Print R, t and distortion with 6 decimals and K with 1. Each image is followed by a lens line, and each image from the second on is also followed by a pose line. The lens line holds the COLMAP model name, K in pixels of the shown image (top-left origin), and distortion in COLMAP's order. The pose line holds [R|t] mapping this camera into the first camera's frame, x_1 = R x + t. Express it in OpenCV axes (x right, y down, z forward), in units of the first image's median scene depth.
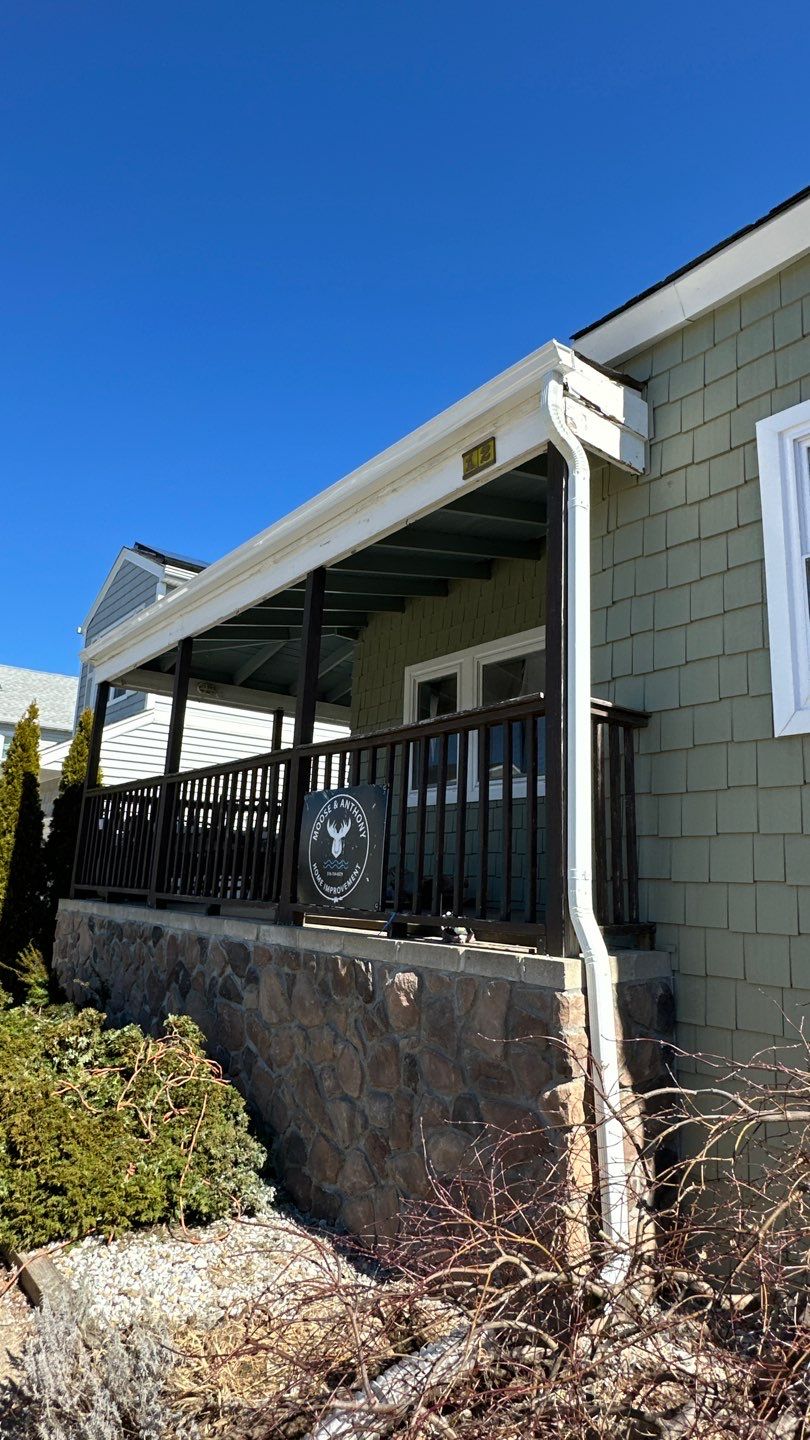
lens RADIAL K [[773.2, 0, 405.0], [0, 773.2, 720.0], [0, 0, 1]] dist [-0.002785, -0.000141]
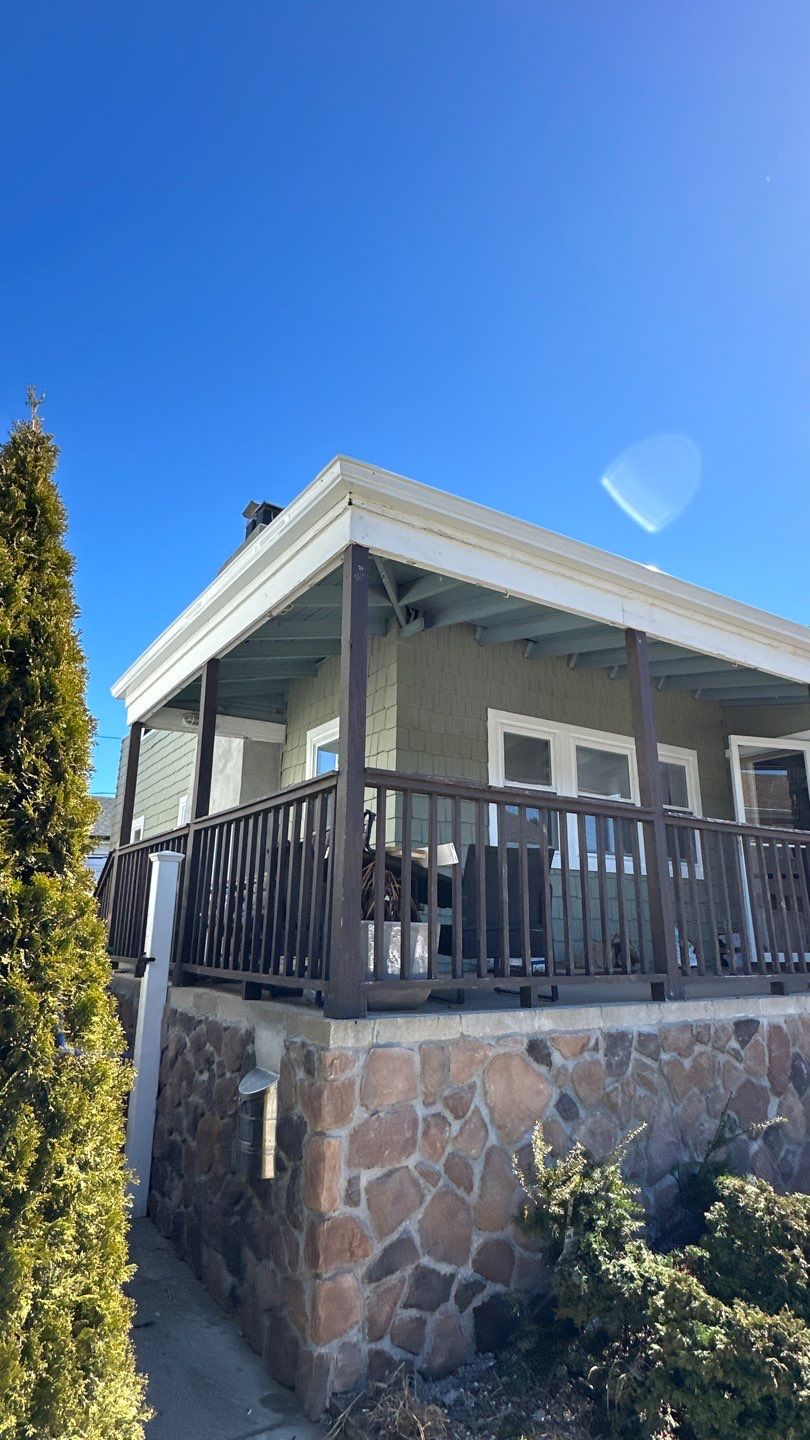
lens RADIAL K [[773.2, 0, 405.0], [0, 773.2, 720.0], [0, 0, 1]] dist [-0.002785, -0.000141]
pose [[0.116097, 0.246719, 0.962108, -1.804227], [-0.204503, 0.953841, -0.219922, 0.338361], [-0.971957, -0.171222, 0.161193, 1.927334]]
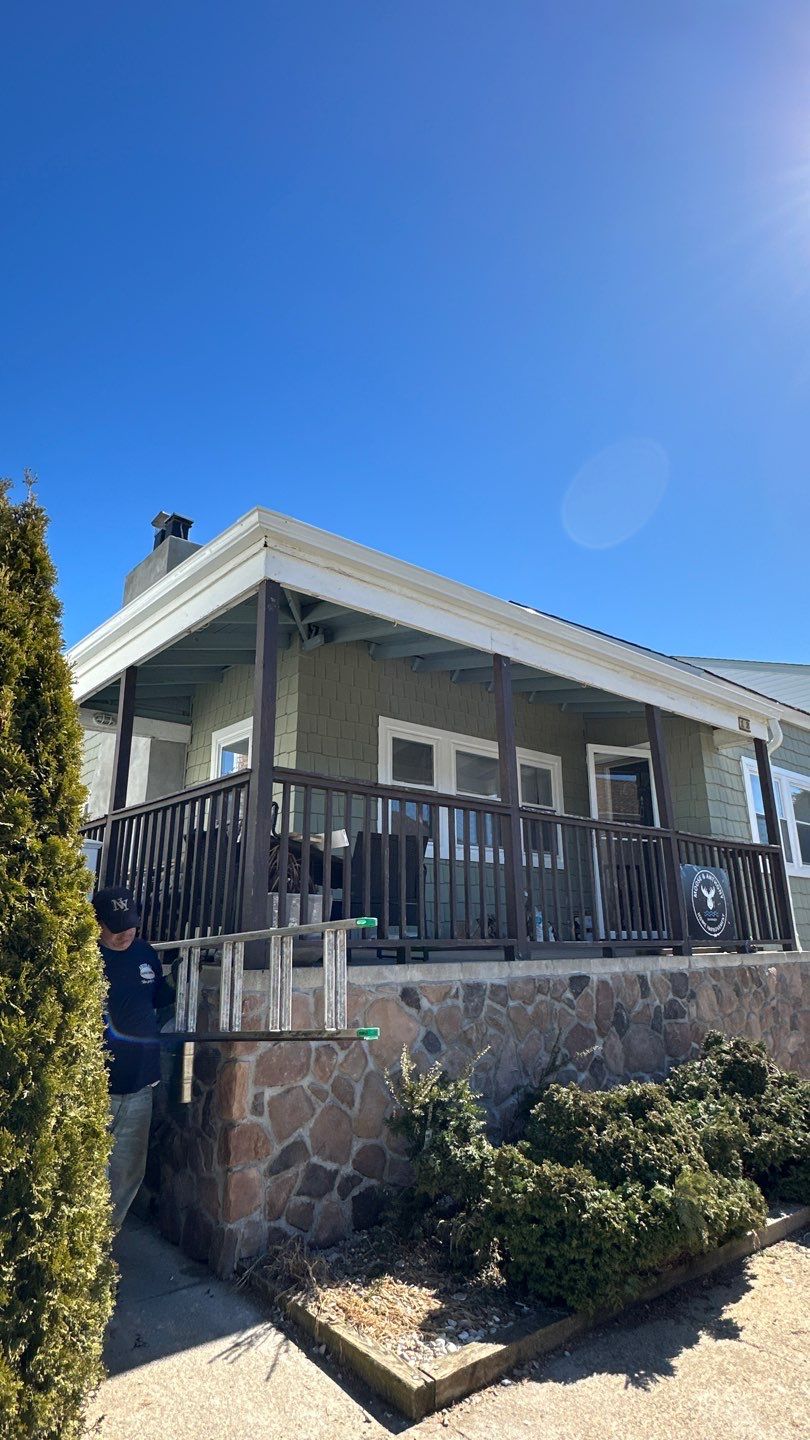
lens RADIAL K [[773.2, 0, 405.0], [0, 773.2, 720.0], [0, 0, 1]] dist [-0.002785, -0.000141]
pose [[-0.020030, 0.249468, 0.968176, -2.021605], [-0.195344, 0.948730, -0.248499, 0.378330], [-0.980530, -0.194105, 0.029729, 1.905095]]
